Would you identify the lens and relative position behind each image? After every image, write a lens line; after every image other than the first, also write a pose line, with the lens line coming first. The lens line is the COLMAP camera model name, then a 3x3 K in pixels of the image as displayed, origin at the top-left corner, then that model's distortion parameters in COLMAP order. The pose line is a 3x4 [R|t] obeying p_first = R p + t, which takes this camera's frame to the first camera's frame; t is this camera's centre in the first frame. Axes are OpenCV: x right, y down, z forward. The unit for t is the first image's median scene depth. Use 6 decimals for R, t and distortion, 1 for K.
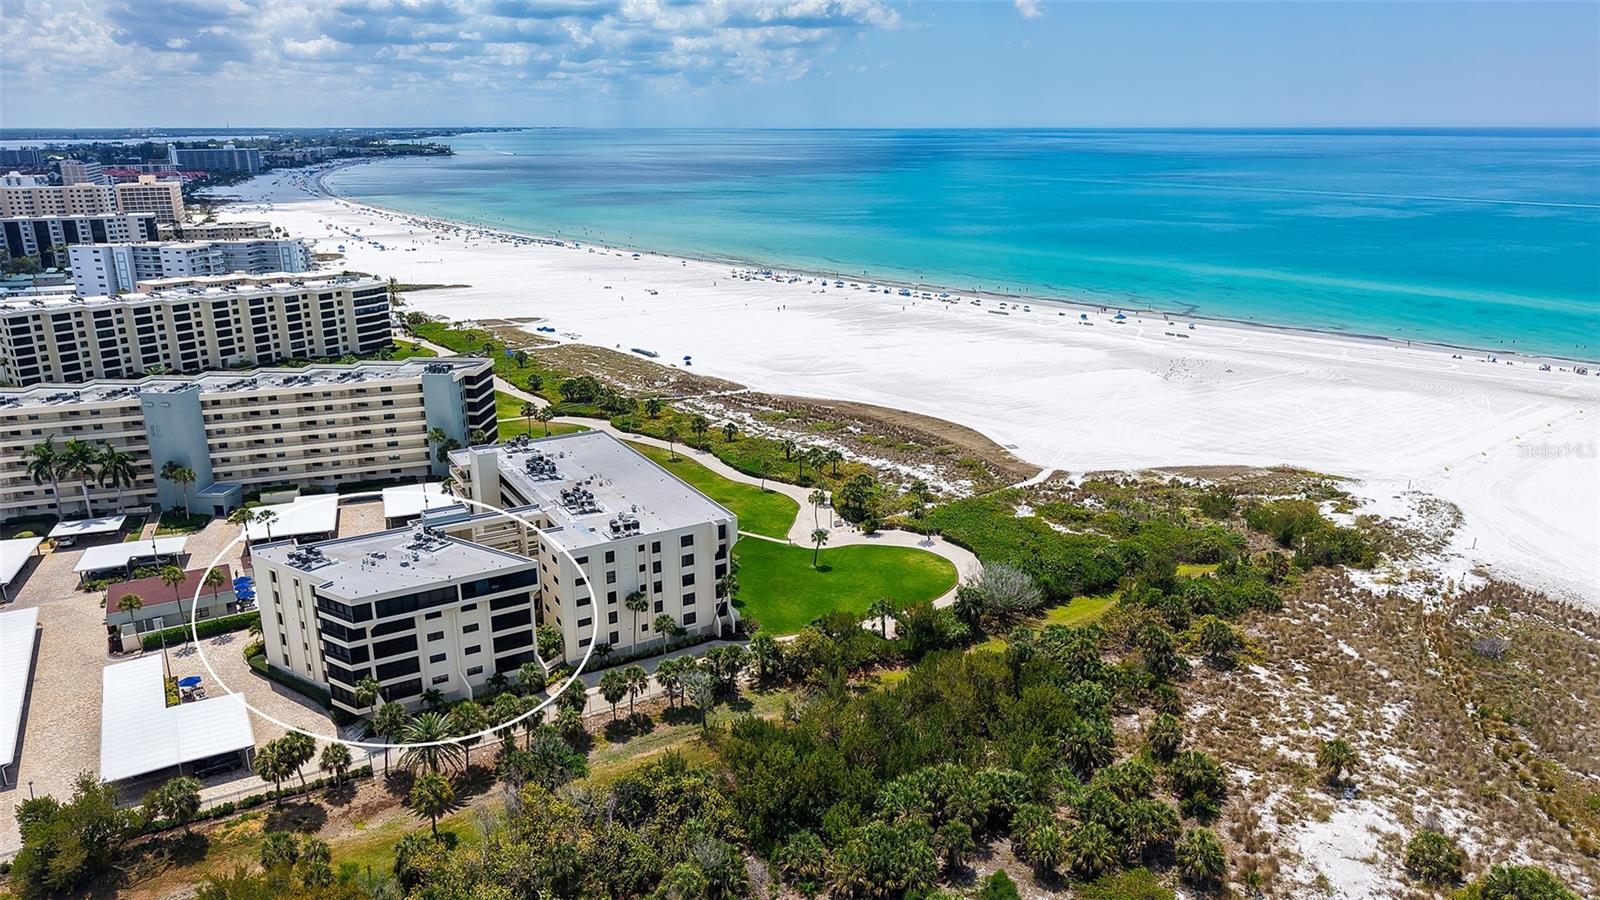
lens RADIAL K [[1058.8, 0, 800.0], [0, 1058.8, 450.0], [0, 0, 1]] dist [-0.033858, -0.002693]
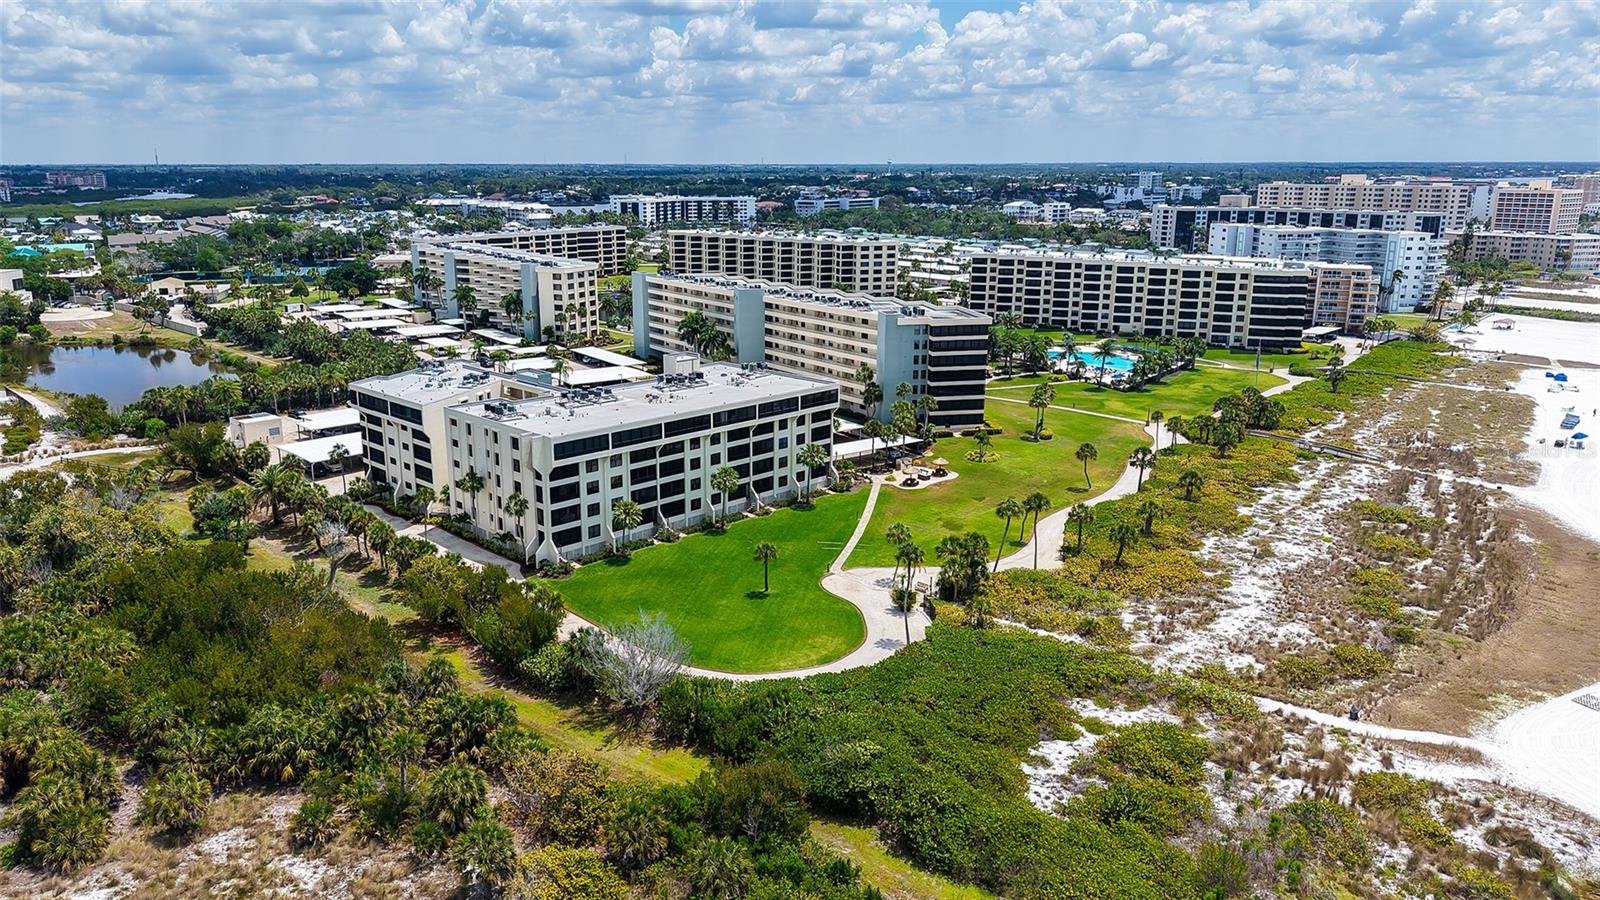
lens RADIAL K [[1159.6, 0, 800.0], [0, 1159.6, 450.0], [0, 0, 1]] dist [-0.004600, -0.003609]
pose [[0.229454, 0.225819, -0.946761, 0.592917], [-0.277558, 0.947506, 0.158728, -0.091252], [0.932906, 0.226360, 0.280086, 0.614964]]
